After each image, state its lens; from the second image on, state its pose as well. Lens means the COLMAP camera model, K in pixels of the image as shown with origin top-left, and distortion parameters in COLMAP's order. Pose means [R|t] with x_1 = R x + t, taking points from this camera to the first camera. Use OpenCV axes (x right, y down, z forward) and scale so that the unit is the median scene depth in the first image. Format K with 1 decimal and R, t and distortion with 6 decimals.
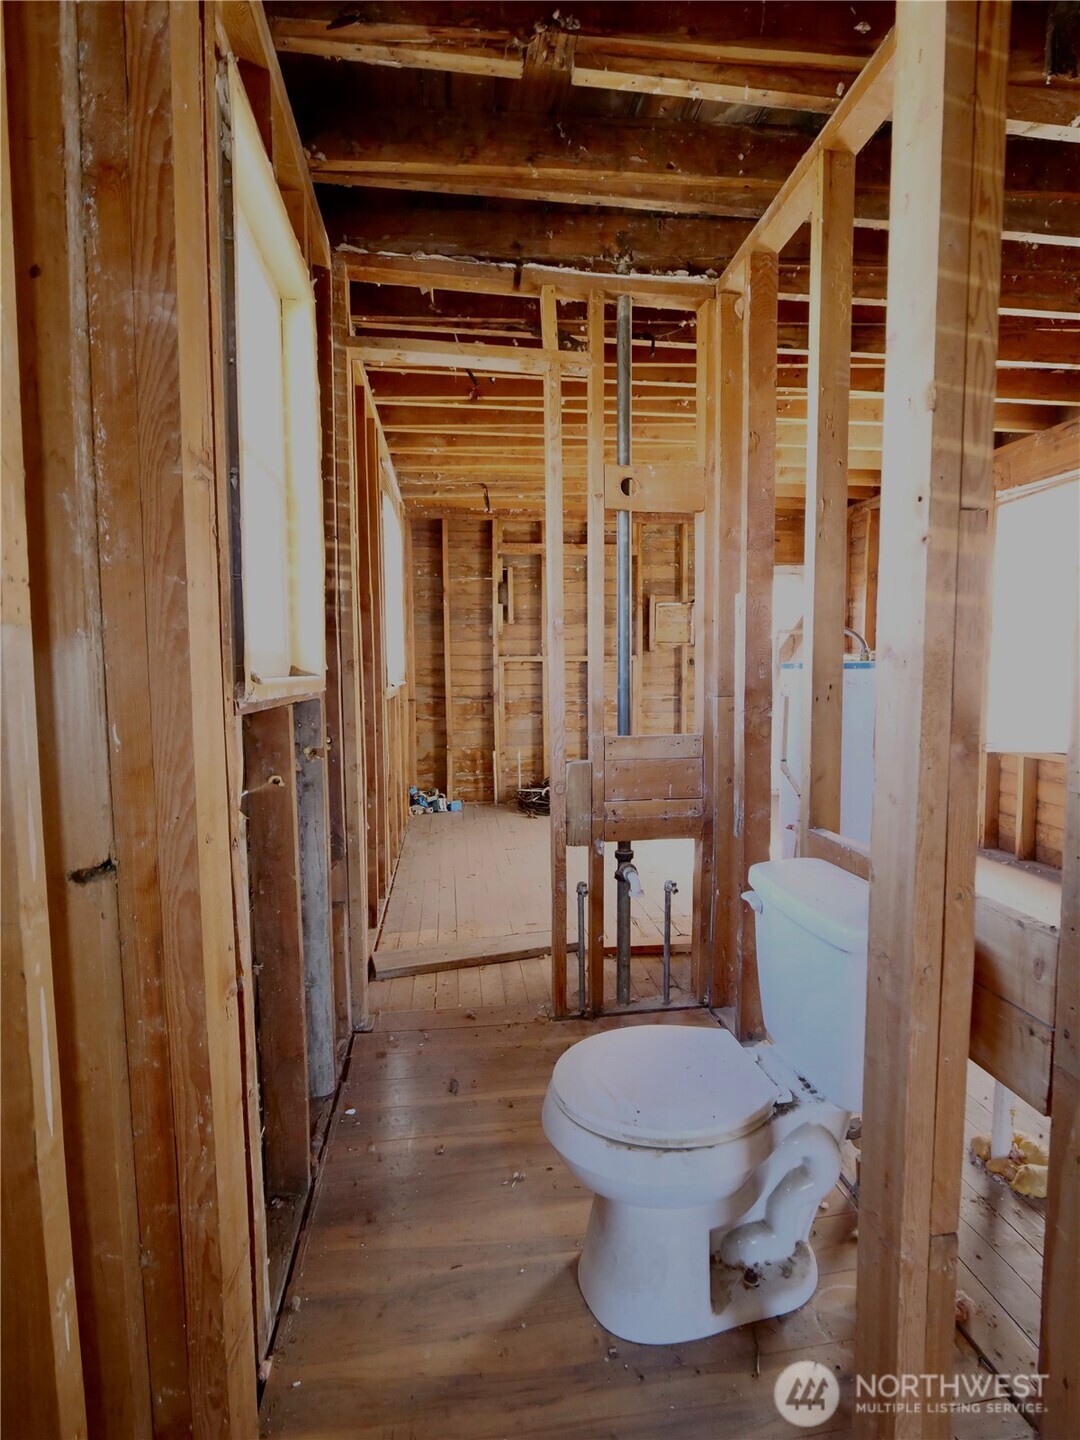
lens RADIAL K [[714.0, 0, 544.4], [0, 714.0, 719.0], [0, 0, 1]] dist [-0.014931, -0.000235]
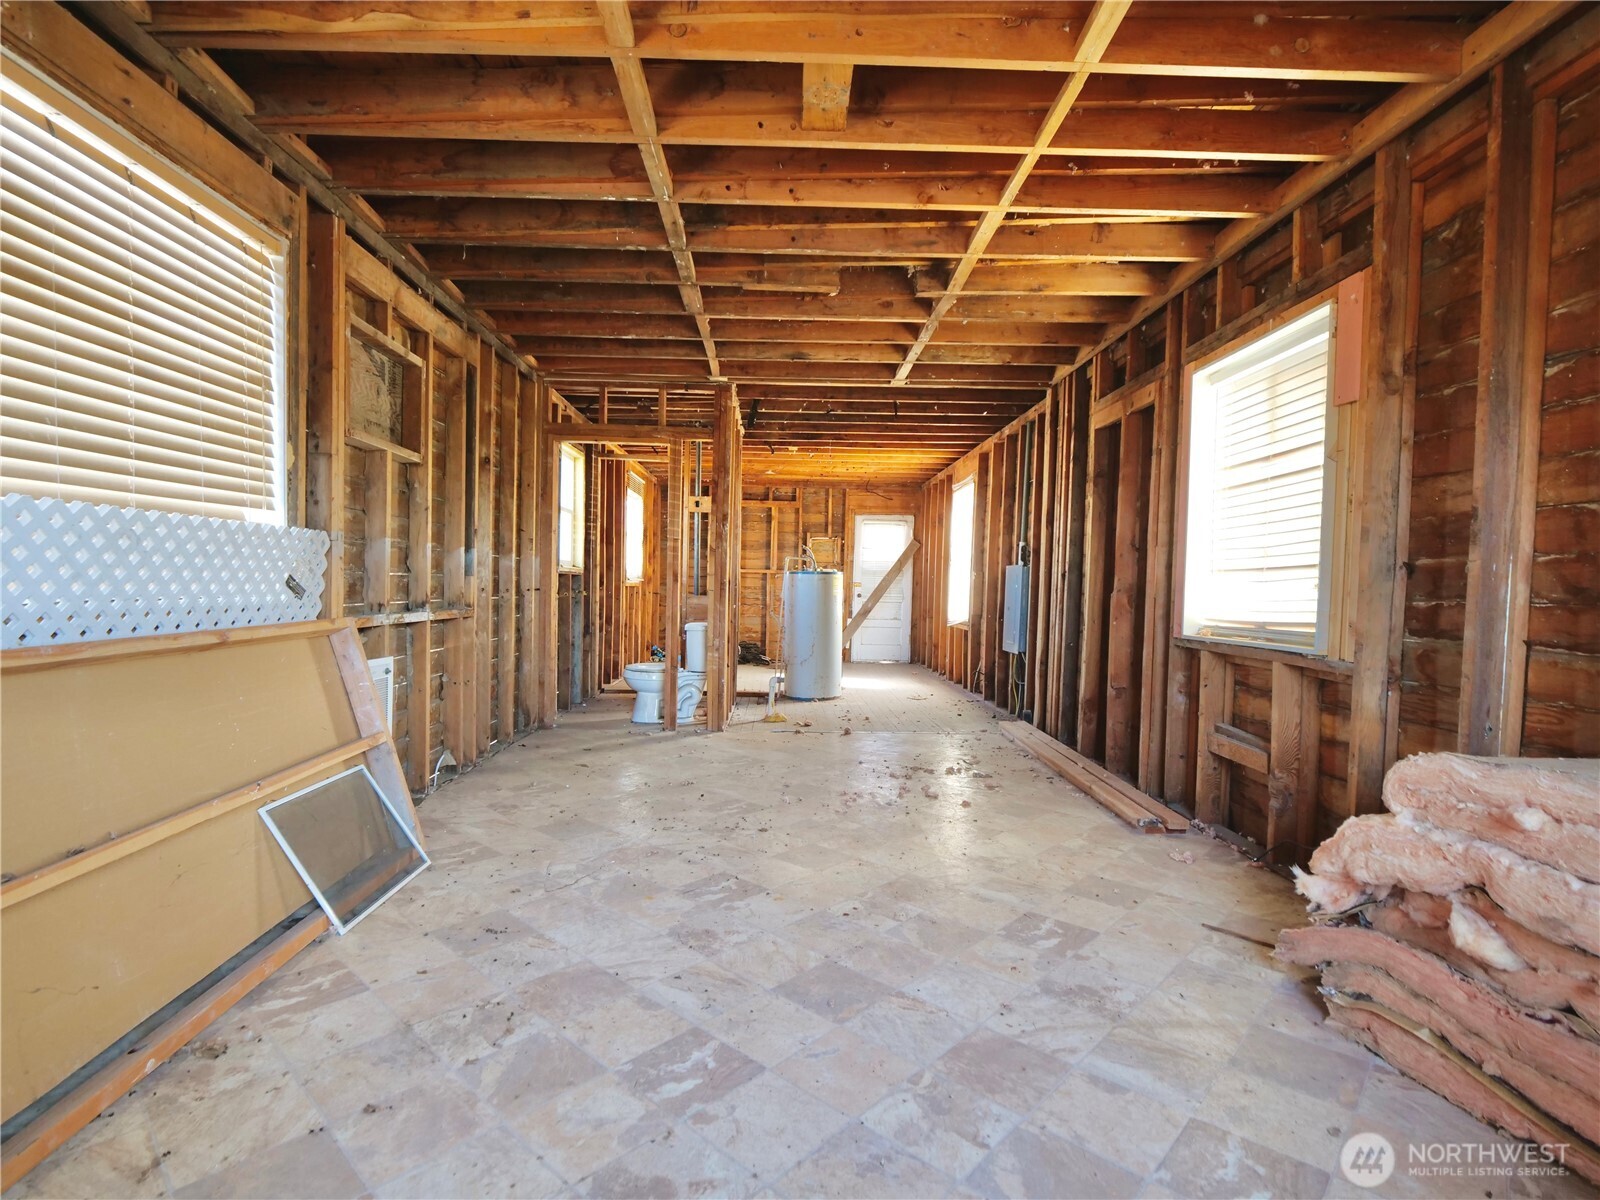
lens RADIAL K [[793.3, 0, 791.4], [0, 793.3, 603.9], [0, 0, 1]] dist [-0.014931, -0.000235]
pose [[0.992790, 0.033119, -0.115200, 0.320829], [-0.038662, 0.998183, -0.046224, 0.068296], [0.113460, 0.050345, 0.992266, -0.753139]]
